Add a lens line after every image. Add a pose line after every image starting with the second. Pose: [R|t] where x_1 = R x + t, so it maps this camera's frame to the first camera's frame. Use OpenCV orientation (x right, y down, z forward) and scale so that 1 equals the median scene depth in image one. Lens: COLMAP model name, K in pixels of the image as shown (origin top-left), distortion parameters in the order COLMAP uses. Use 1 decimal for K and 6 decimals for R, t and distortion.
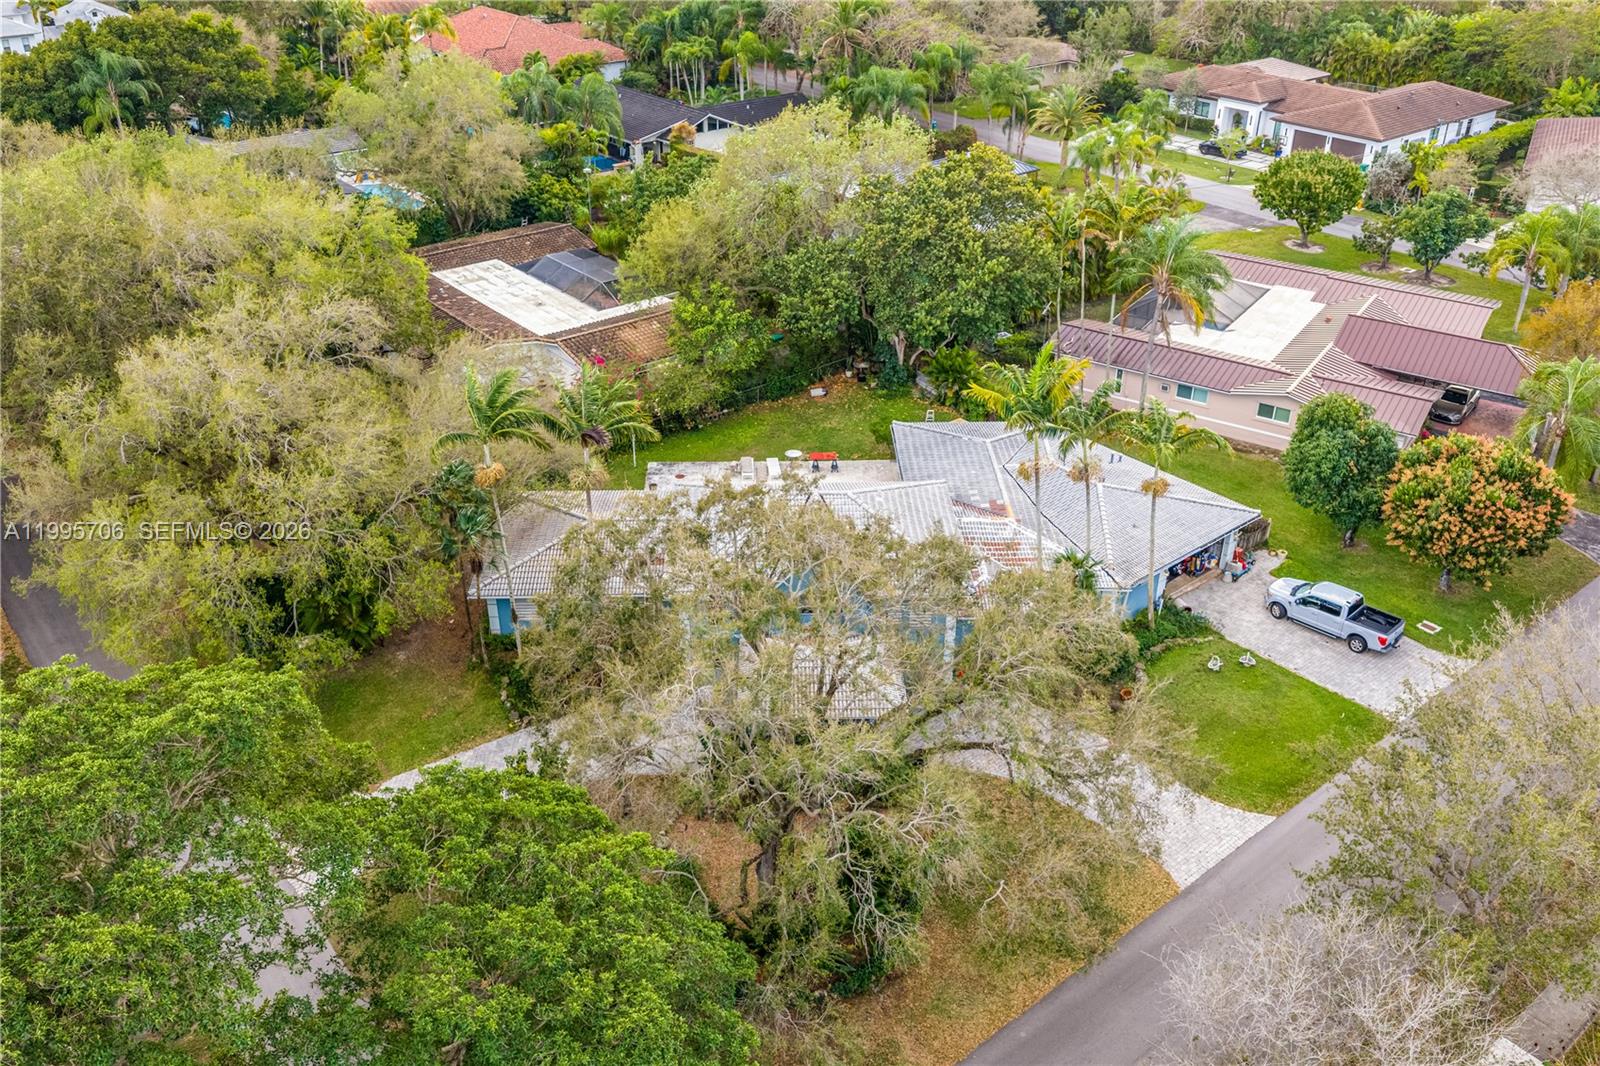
lens RADIAL K [[1303.4, 0, 800.0], [0, 1303.4, 533.0], [0, 0, 1]] dist [-0.004079, 0.003005]
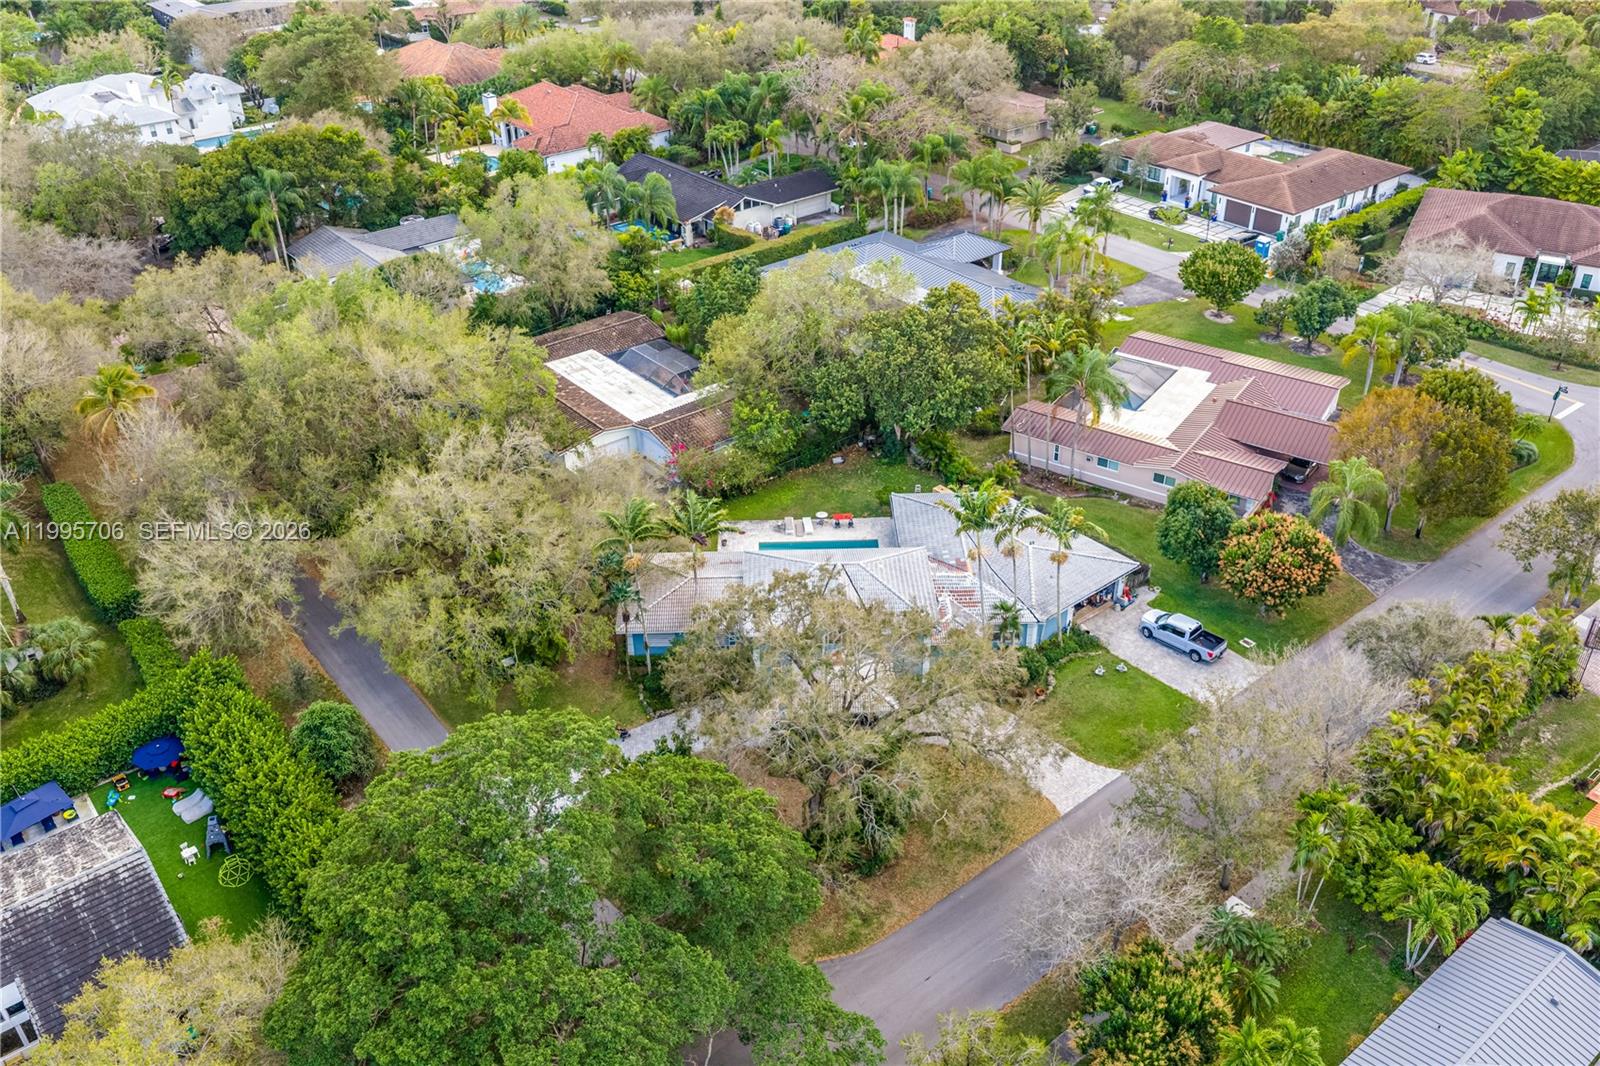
lens RADIAL K [[1306.7, 0, 800.0], [0, 1306.7, 533.0], [0, 0, 1]] dist [0.010373, 0.000678]
pose [[0.999859, -0.011648, -0.012135, -0.011660], [0.012207, 0.998818, 0.047048, -0.109107], [0.011573, -0.047190, 0.998819, -0.422264]]
